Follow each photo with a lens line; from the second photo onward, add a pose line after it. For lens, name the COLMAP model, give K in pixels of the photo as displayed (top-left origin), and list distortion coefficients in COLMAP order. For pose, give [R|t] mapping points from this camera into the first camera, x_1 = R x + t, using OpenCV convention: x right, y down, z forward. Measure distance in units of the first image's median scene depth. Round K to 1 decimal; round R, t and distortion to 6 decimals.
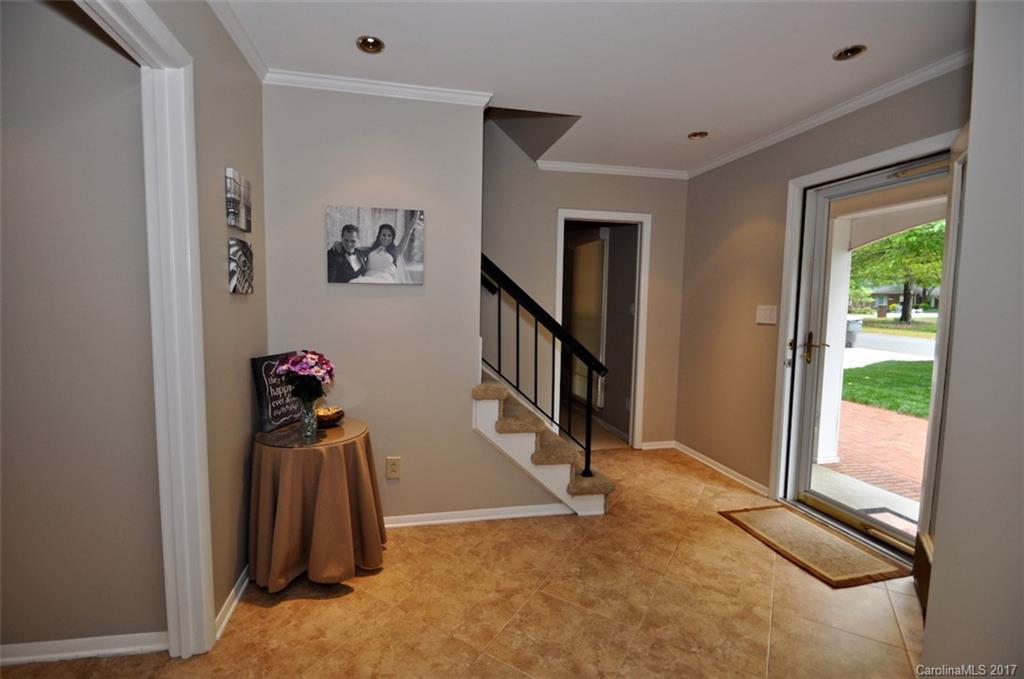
lens RADIAL K [[450.1, 0, 491.8], [0, 450.1, 335.8], [0, 0, 1]] dist [0.015055, -0.017374]
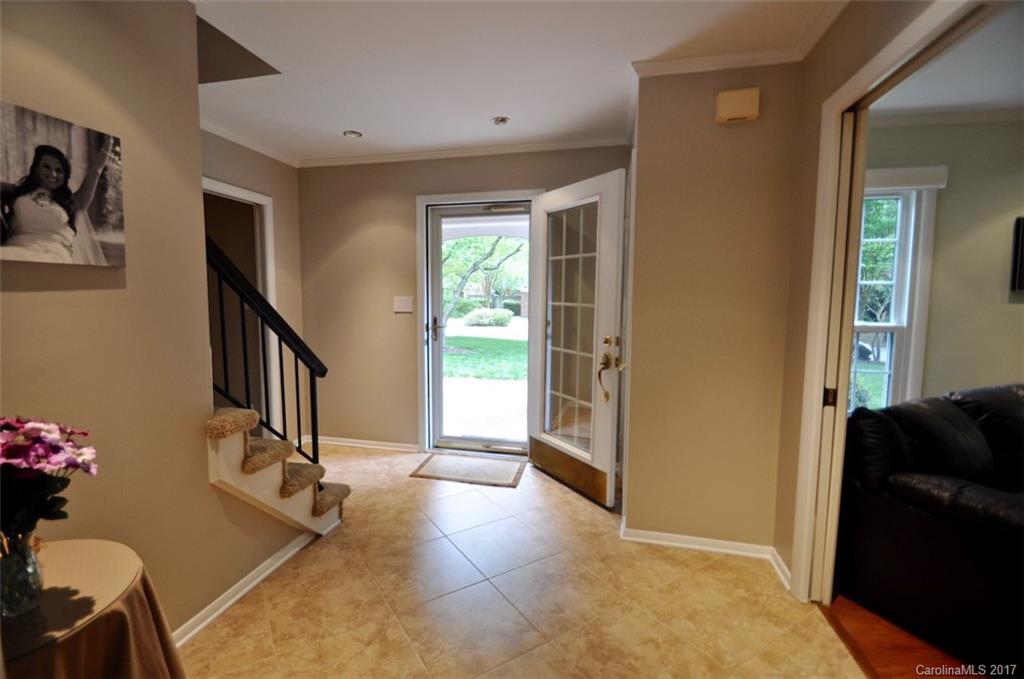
lens RADIAL K [[450.1, 0, 491.8], [0, 450.1, 335.8], [0, 0, 1]] dist [0.015055, -0.017374]
pose [[0.443980, -0.088726, 0.891633, -0.463306], [0.067633, 0.995565, 0.065391, -0.033135], [-0.893480, 0.031272, 0.448012, 0.323212]]
